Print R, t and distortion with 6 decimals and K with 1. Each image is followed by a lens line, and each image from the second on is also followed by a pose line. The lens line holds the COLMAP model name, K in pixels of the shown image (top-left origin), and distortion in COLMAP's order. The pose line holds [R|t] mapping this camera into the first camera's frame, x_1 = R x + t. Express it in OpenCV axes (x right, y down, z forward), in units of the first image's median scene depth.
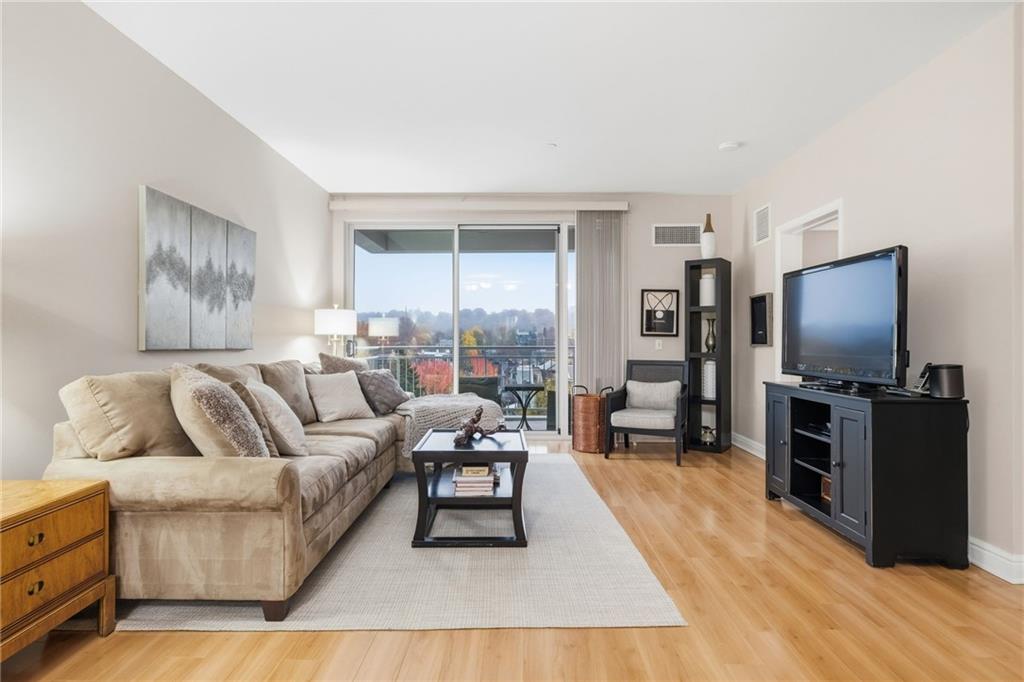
lens RADIAL K [[496.6, 0, 511.0], [0, 496.6, 333.9], [0, 0, 1]] dist [0.002109, -0.000283]
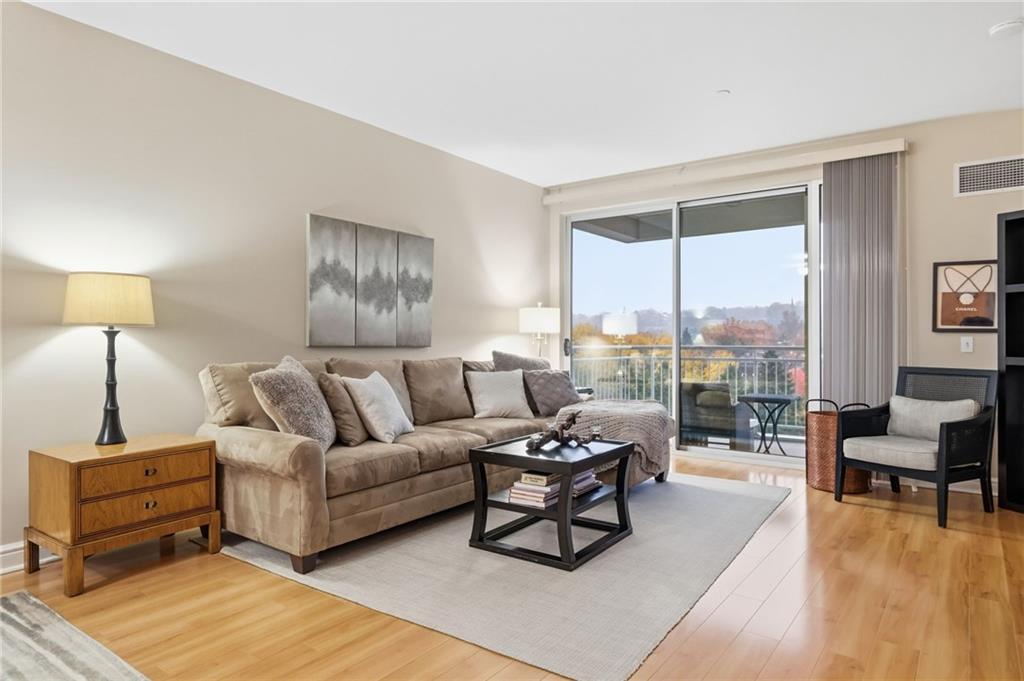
lens RADIAL K [[561.3, 0, 512.1], [0, 561.3, 333.6], [0, 0, 1]] dist [-0.000973, -0.000590]
pose [[0.838789, -0.006435, -0.544418, 0.360145], [0.007762, 0.999970, 0.000139, 0.004124], [0.544401, -0.004342, 0.838814, 0.079595]]
